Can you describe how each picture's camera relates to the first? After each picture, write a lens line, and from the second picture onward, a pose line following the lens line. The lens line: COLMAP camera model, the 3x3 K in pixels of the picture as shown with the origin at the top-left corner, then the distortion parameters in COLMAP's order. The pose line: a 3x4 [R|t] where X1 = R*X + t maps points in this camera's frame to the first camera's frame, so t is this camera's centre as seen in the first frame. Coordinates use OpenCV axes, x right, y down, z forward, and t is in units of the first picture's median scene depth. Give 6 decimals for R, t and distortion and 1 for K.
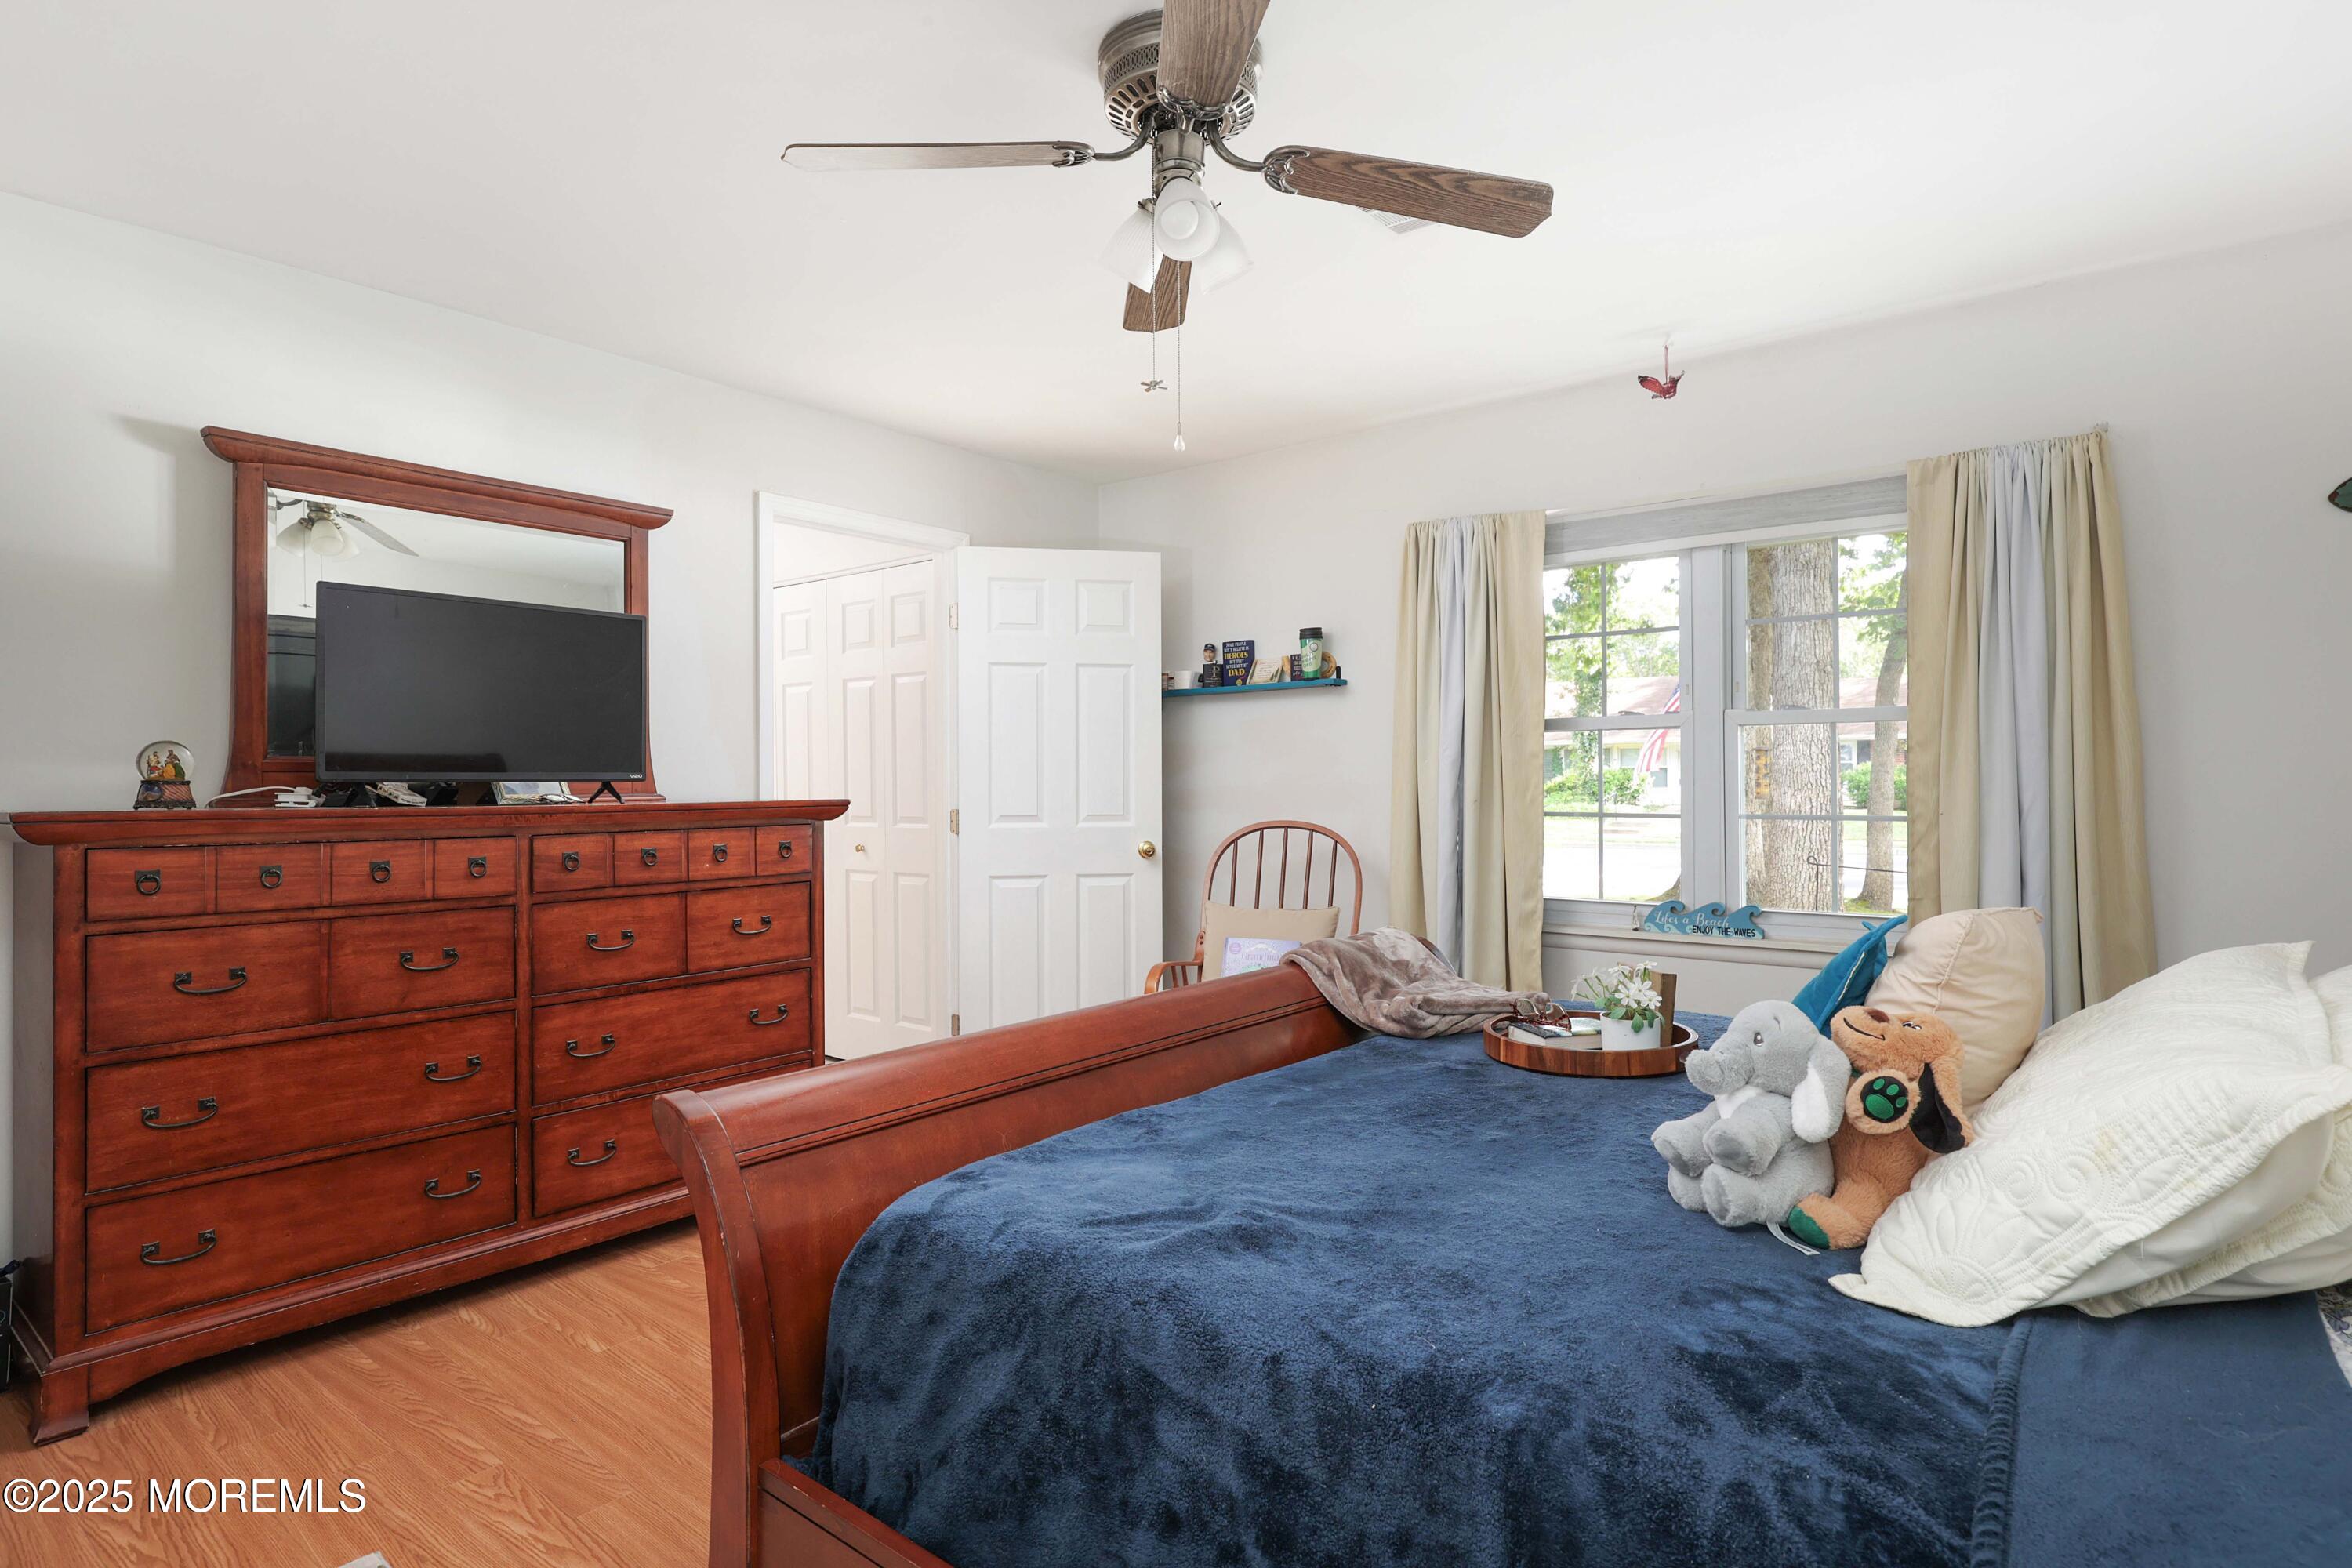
lens RADIAL K [[1233.9, 0, 1176.0], [0, 1233.9, 784.0], [0, 0, 1]] dist [0.001446, 0.000331]
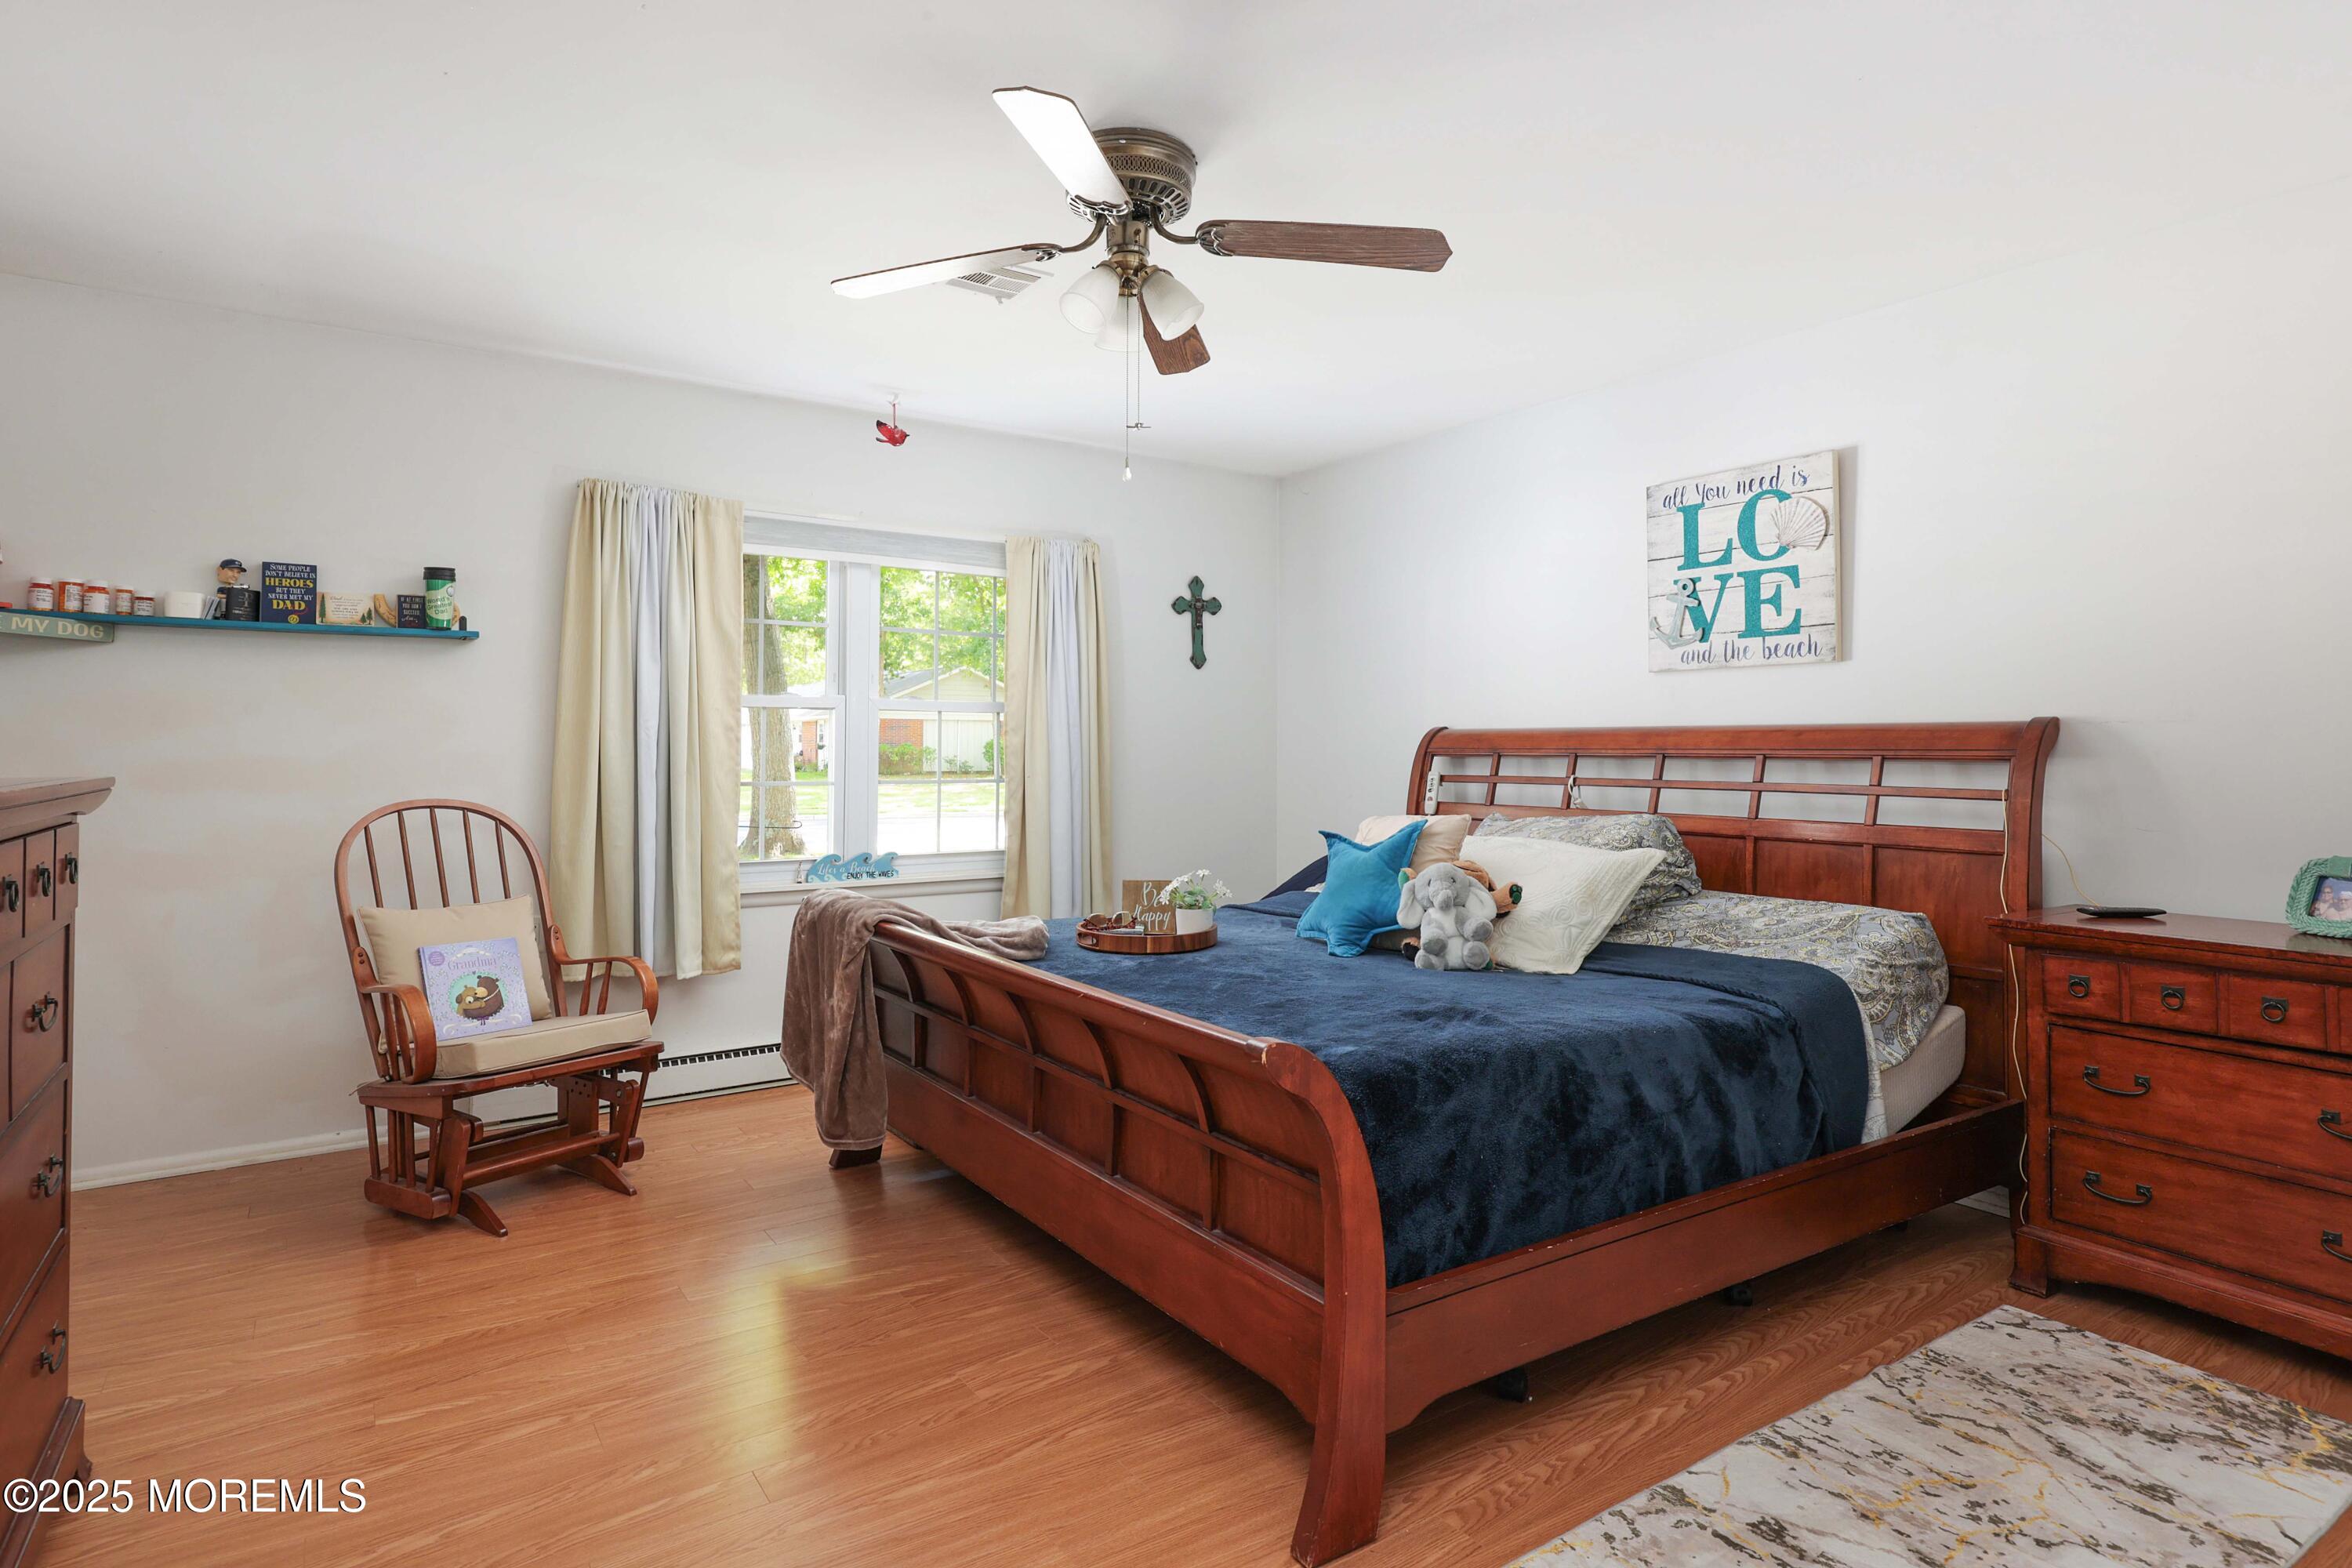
lens RADIAL K [[1233.9, 0, 1176.0], [0, 1233.9, 784.0], [0, 0, 1]] dist [0.001446, 0.000331]
pose [[0.294105, -0.018742, 0.955589, -0.549317], [-0.004933, 0.999765, 0.021127, -0.000481], [-0.955760, -0.010927, 0.293943, 0.282379]]
